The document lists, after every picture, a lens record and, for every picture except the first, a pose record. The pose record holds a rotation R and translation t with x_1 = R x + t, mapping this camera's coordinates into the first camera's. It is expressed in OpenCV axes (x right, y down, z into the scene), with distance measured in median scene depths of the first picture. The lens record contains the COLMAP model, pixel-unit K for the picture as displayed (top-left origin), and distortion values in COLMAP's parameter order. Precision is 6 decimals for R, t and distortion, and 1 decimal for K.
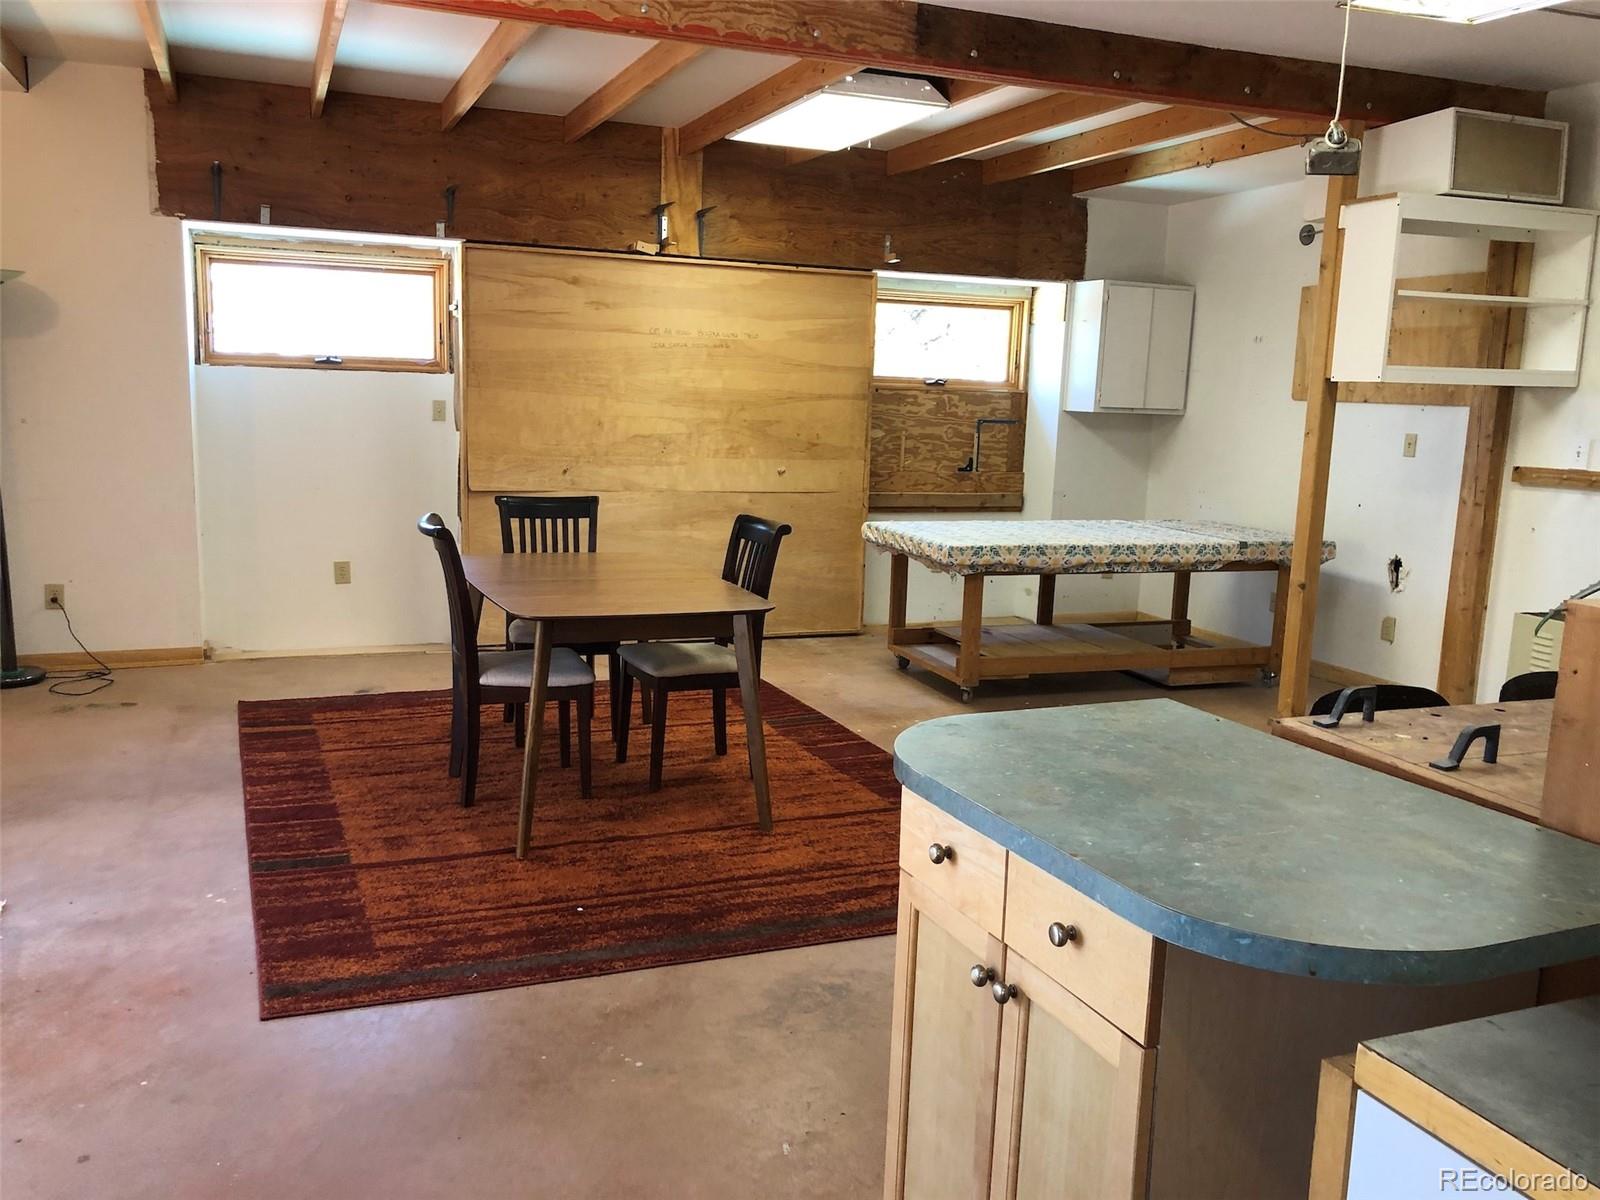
lens RADIAL K [[1319.9, 0, 795.9], [0, 1319.9, 607.7], [0, 0, 1]] dist [0.121444, -0.305292]
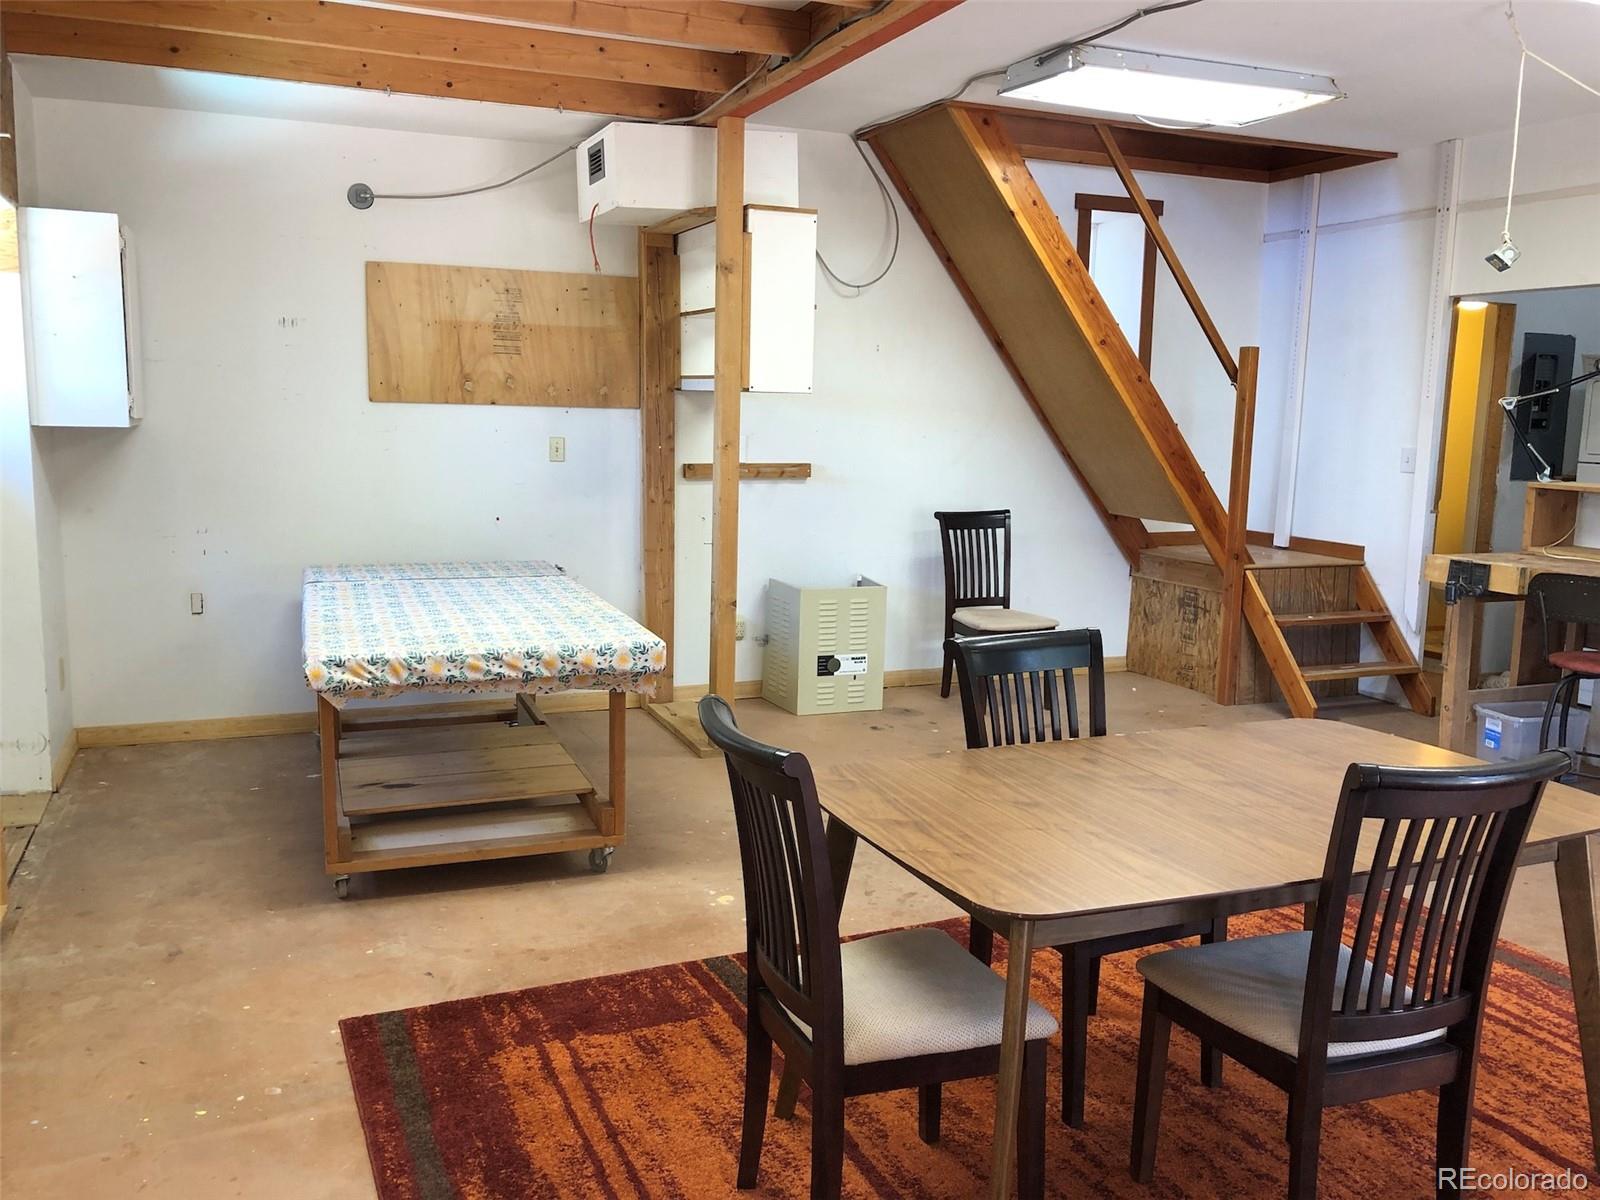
lens RADIAL K [[1315.9, 0, 800.0], [0, 1315.9, 600.0], [0, 0, 1]] dist [0.019071, -0.002220]
pose [[-0.021833, -0.179402, 0.983534, -0.456289], [0.145765, 0.972684, 0.180659, -0.151305], [-0.989078, 0.147309, 0.004914, 0.787009]]
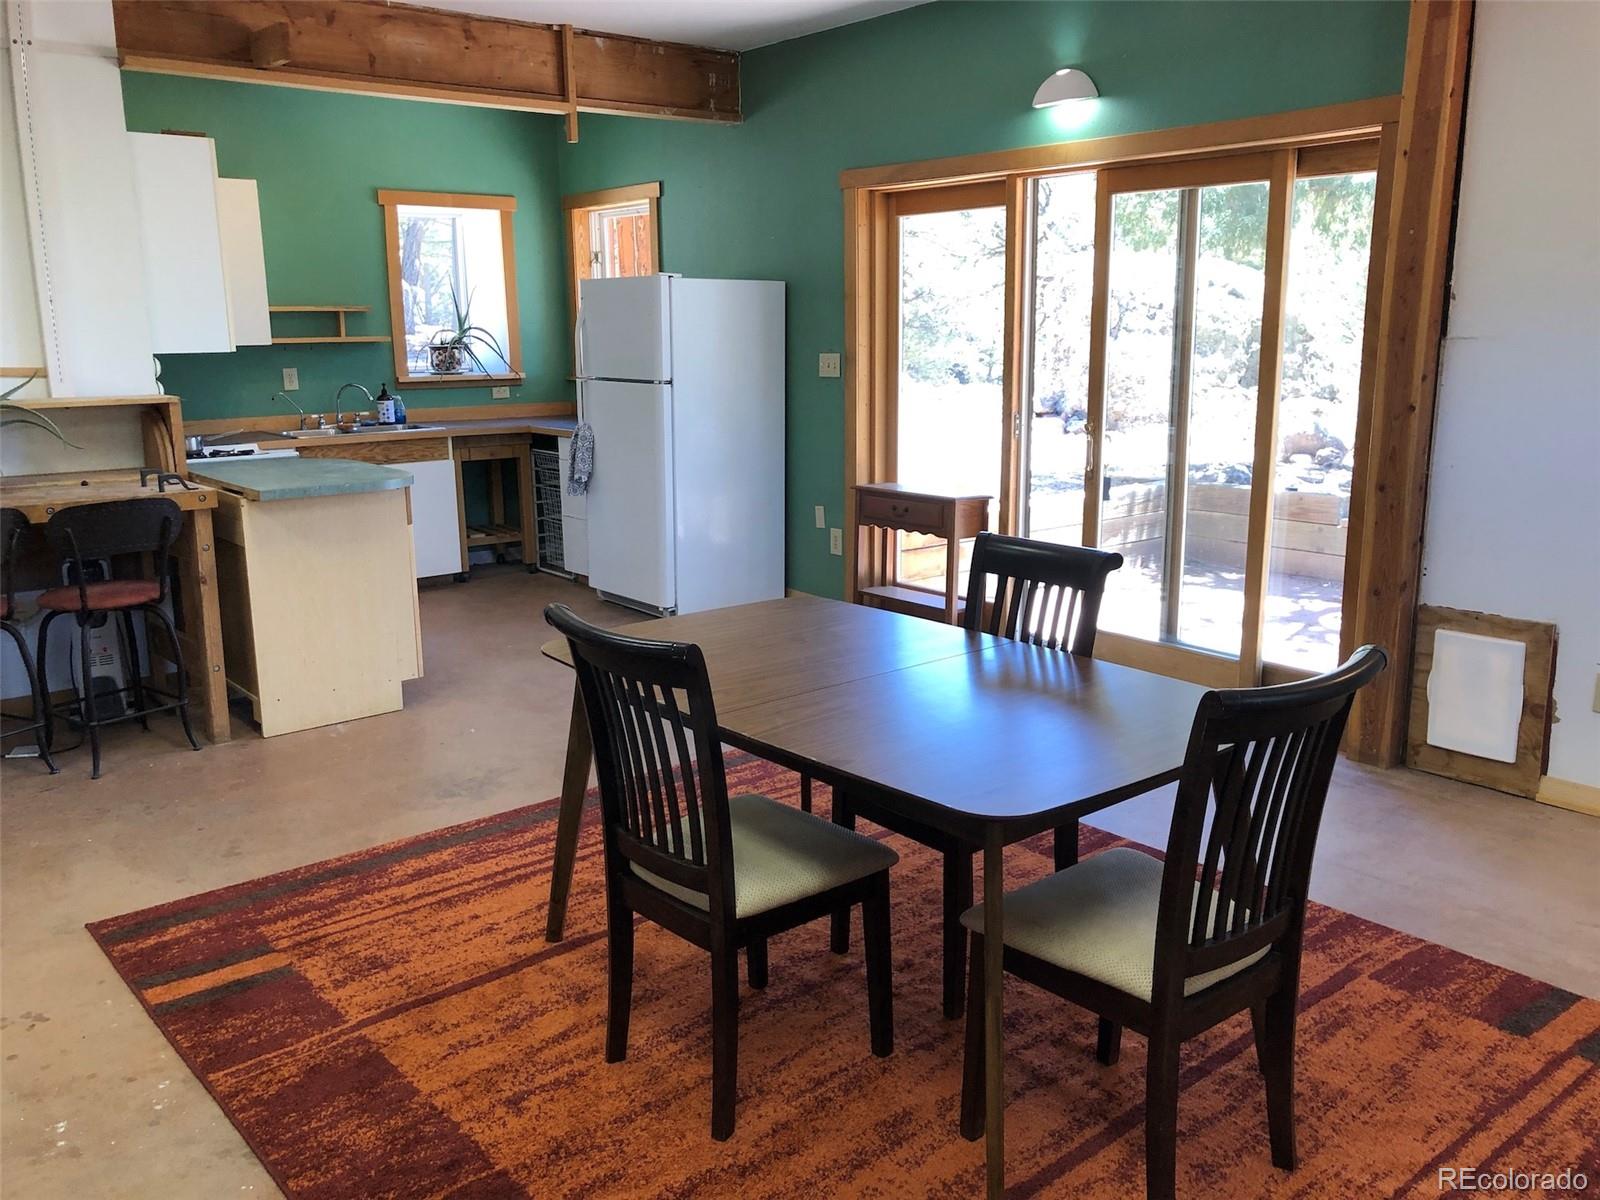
lens RADIAL K [[1315.9, 0, 800.0], [0, 1315.9, 600.0], [0, 0, 1]] dist [0.019071, -0.002220]
pose [[-0.954382, 0.038938, -0.296037, 0.036077], [-0.070447, 0.934106, 0.349976, -0.173756], [0.290157, 0.354866, -0.888751, 1.022612]]
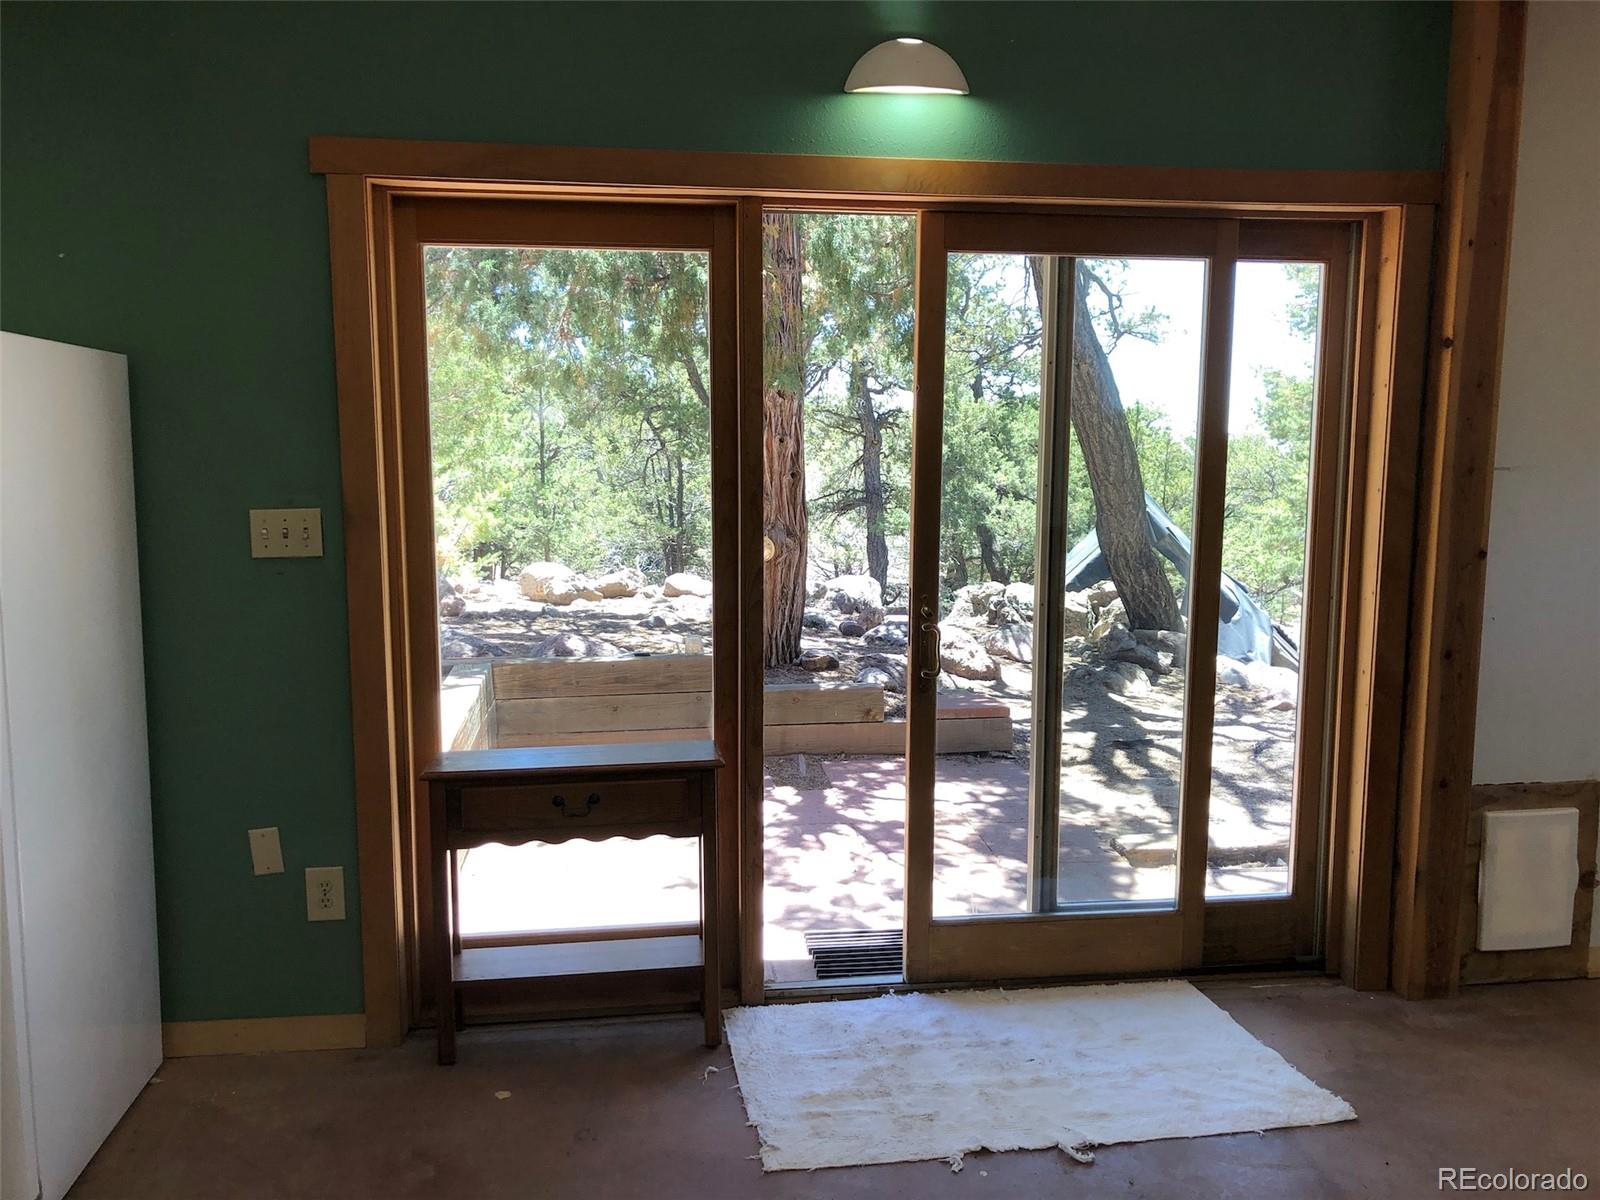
lens RADIAL K [[1330.6, 0, 779.0], [0, 1330.6, 598.8], [0, 0, 1]] dist [0.027692, -0.003049]
pose [[-0.230563, 0.092497, -0.968651, 0.130053], [-0.168390, 0.976660, 0.133342, -0.071093], [0.958377, 0.193855, -0.209606, 0.398613]]
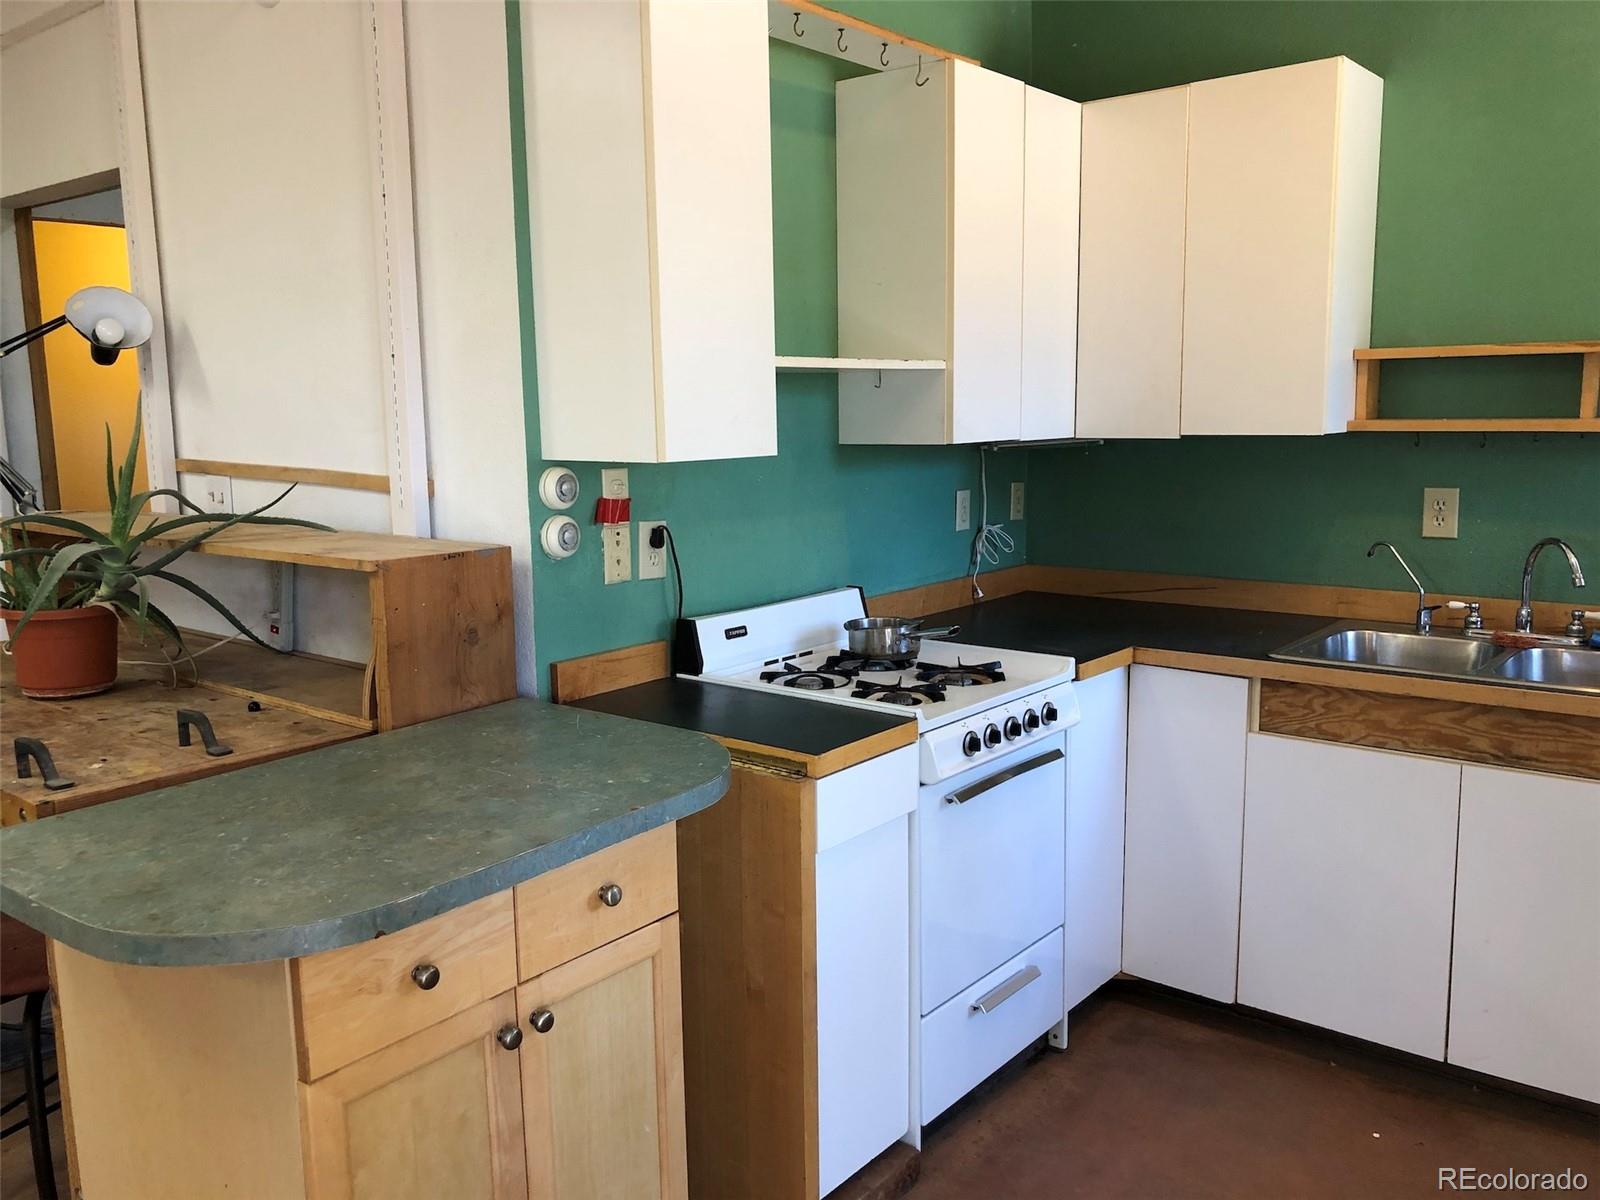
lens RADIAL K [[1312.0, 0, 803.4], [0, 1312.0, 609.0], [0, 0, 1]] dist [0.060669, -0.077958]
pose [[-0.486201, -0.164072, 0.858306, -0.188482], [0.141138, 0.954575, 0.262424, -0.060498], [-0.862374, 0.248731, -0.440958, 0.303656]]
